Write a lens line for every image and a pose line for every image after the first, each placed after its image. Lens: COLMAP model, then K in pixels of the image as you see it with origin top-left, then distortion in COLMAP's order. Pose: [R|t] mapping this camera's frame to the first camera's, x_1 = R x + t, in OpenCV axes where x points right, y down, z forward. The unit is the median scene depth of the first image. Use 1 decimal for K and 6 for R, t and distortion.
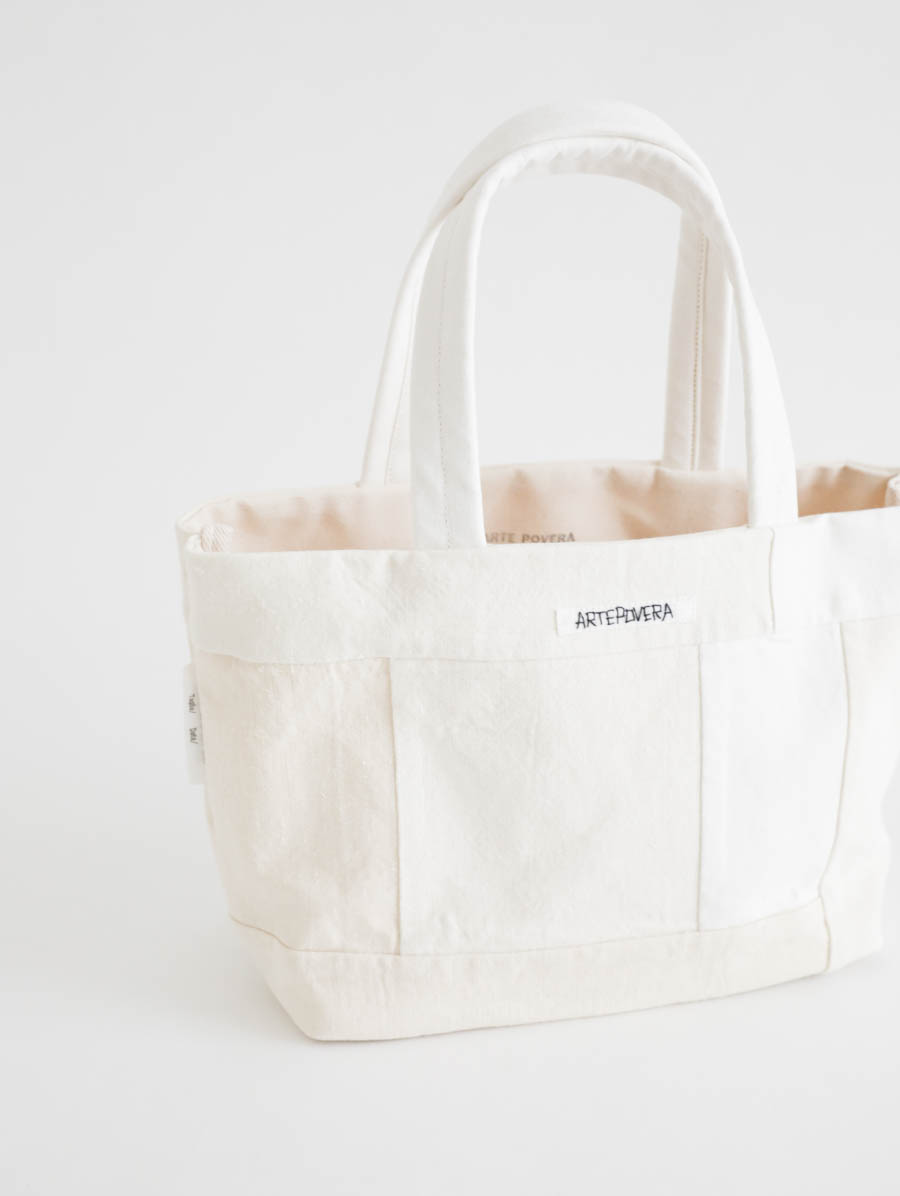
lens RADIAL K [[1742.9, 0, 450.0], [0, 1742.9, 598.0], [0, 0, 1]] dist [0.037449, -0.012215]
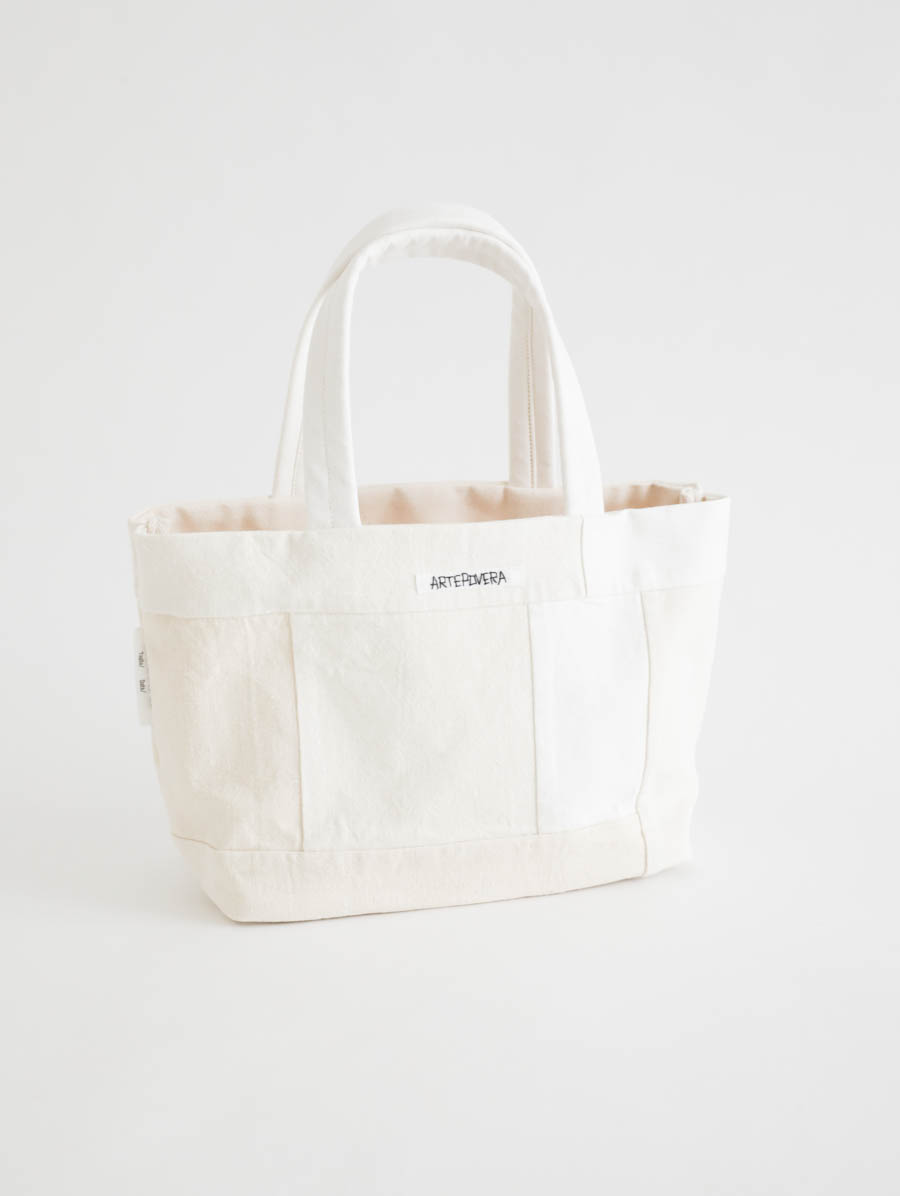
lens RADIAL K [[1742.9, 0, 450.0], [0, 1742.9, 598.0], [0, 0, 1]] dist [0.037449, -0.012215]
pose [[0.999801, -0.017493, 0.009579, 0.071637], [0.018409, 0.994222, -0.105752, 0.159450], [-0.007673, 0.105907, 0.994346, -0.303828]]
